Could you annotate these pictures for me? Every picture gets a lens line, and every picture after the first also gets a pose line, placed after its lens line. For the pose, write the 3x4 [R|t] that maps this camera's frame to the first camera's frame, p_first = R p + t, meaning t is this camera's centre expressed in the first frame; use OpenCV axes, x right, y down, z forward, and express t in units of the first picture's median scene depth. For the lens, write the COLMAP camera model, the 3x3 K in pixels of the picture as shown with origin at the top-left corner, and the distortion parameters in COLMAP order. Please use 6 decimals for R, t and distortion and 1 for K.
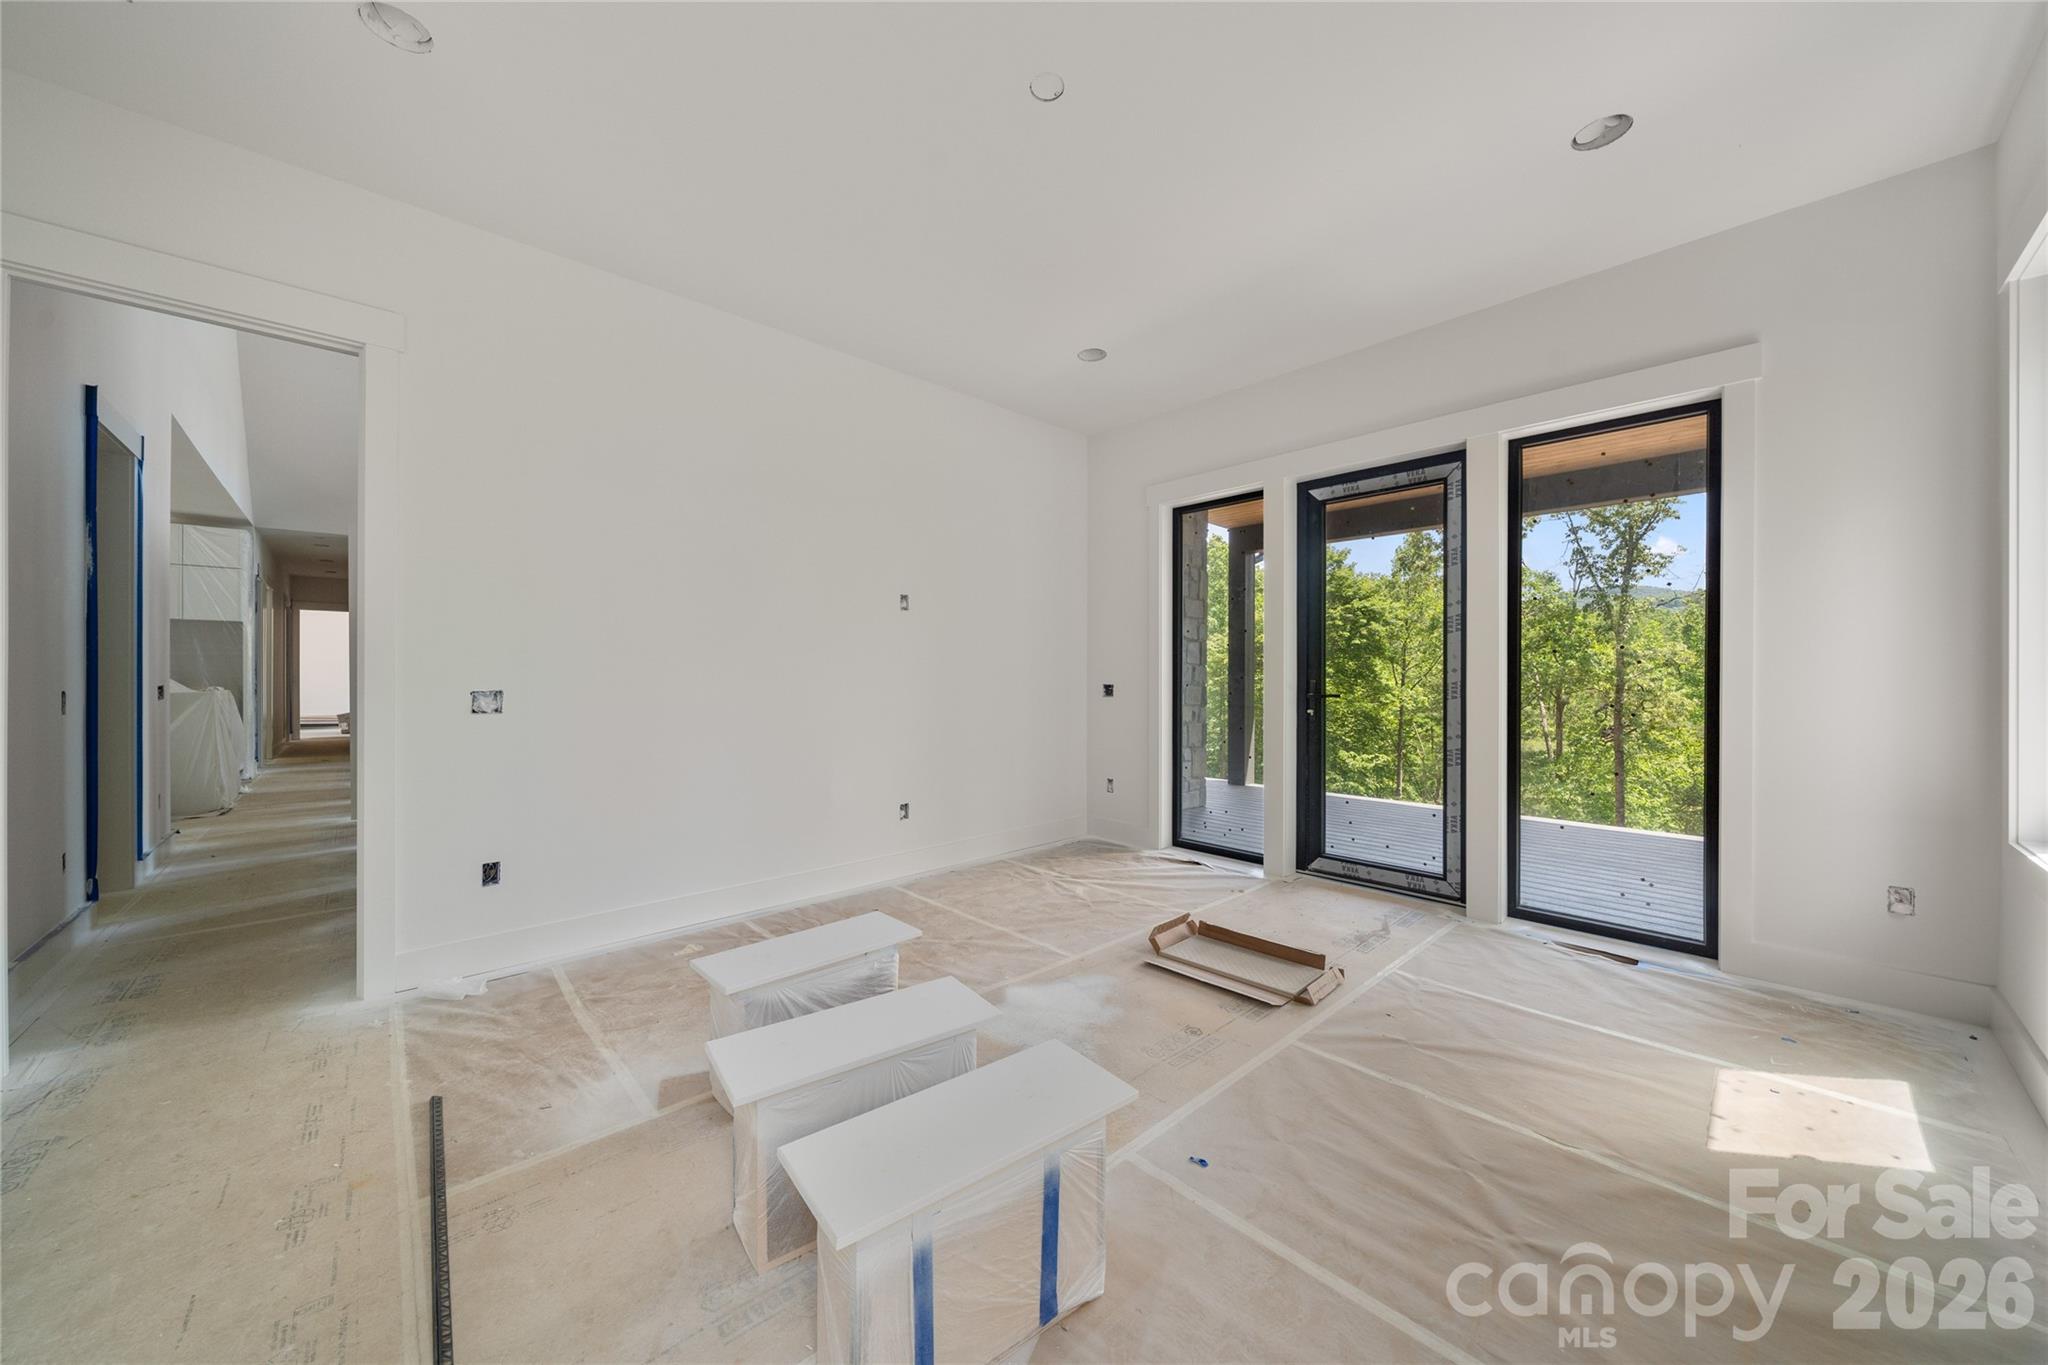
lens RADIAL K [[708.8, 0, 1022.5], [0, 708.8, 674.0], [0, 0, 1]] dist [0.002046, 0.000116]
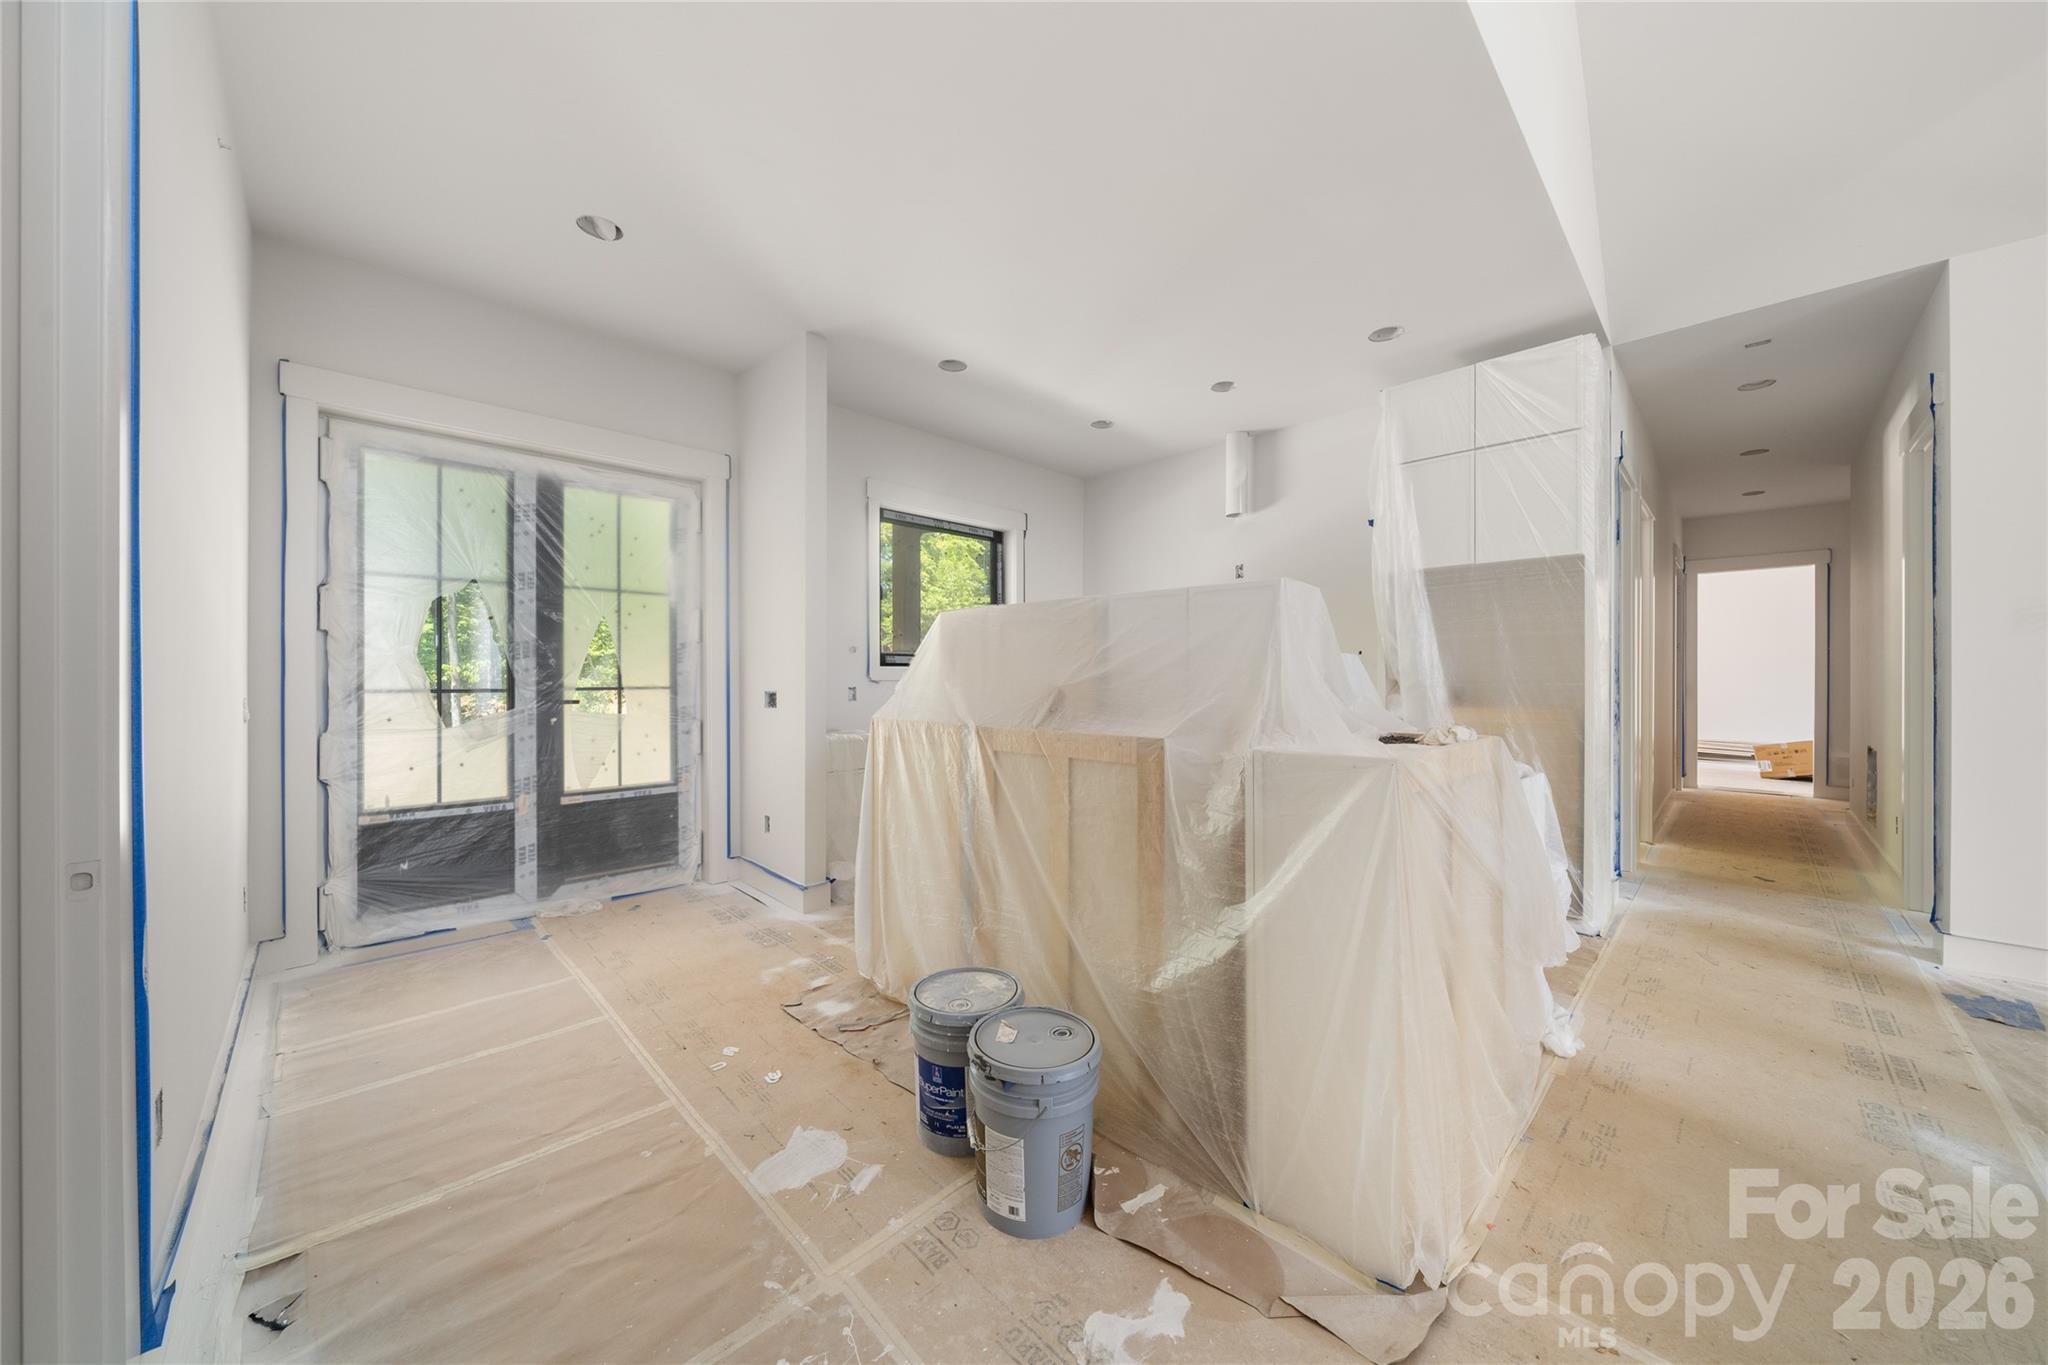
lens RADIAL K [[708.8, 0, 1023.9], [0, 708.8, 685.5], [0, 0, 1]] dist [0.002046, 0.000116]
pose [[0.024374, 0.007826, -0.999672, -0.628810], [0.004028, 0.999960, 0.007927, 0.001450], [0.999695, -0.004220, 0.024341, 0.605940]]
